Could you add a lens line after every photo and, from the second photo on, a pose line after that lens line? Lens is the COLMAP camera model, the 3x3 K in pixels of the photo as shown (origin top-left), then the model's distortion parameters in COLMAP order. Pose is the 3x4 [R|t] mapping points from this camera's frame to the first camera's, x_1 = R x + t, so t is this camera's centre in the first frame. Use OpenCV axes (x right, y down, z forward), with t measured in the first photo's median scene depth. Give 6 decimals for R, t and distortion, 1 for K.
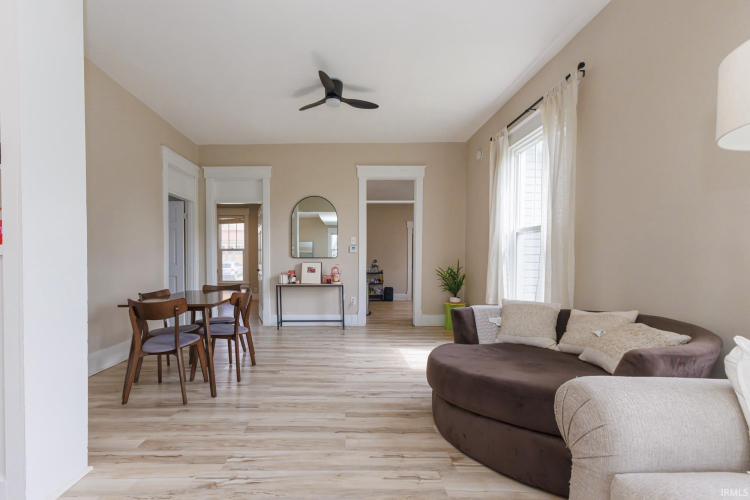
lens RADIAL K [[322.2, 0, 371.6], [0, 322.2, 253.2], [0, 0, 1]] dist [0.011747, -0.002683]
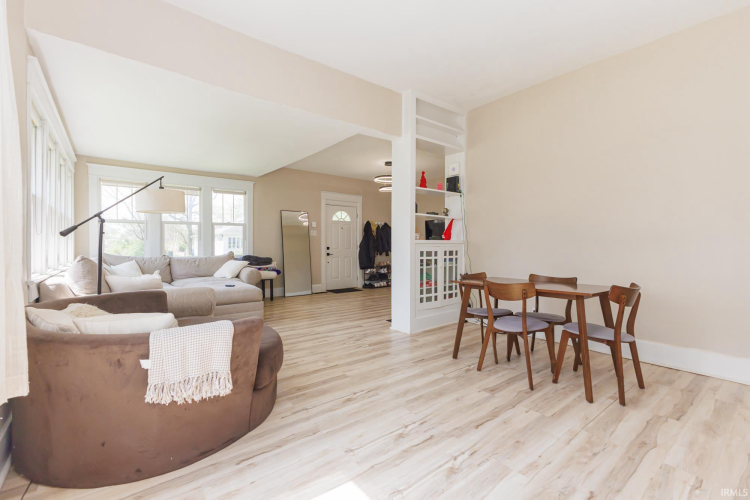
lens RADIAL K [[322.2, 0, 370.5], [0, 322.2, 244.7], [0, 0, 1]] dist [0.011747, -0.002683]
pose [[-0.820081, -0.000303, -0.572248, 0.458119], [0.012430, 0.999755, -0.018341, 0.026646], [0.572113, -0.022154, -0.819876, 1.739299]]
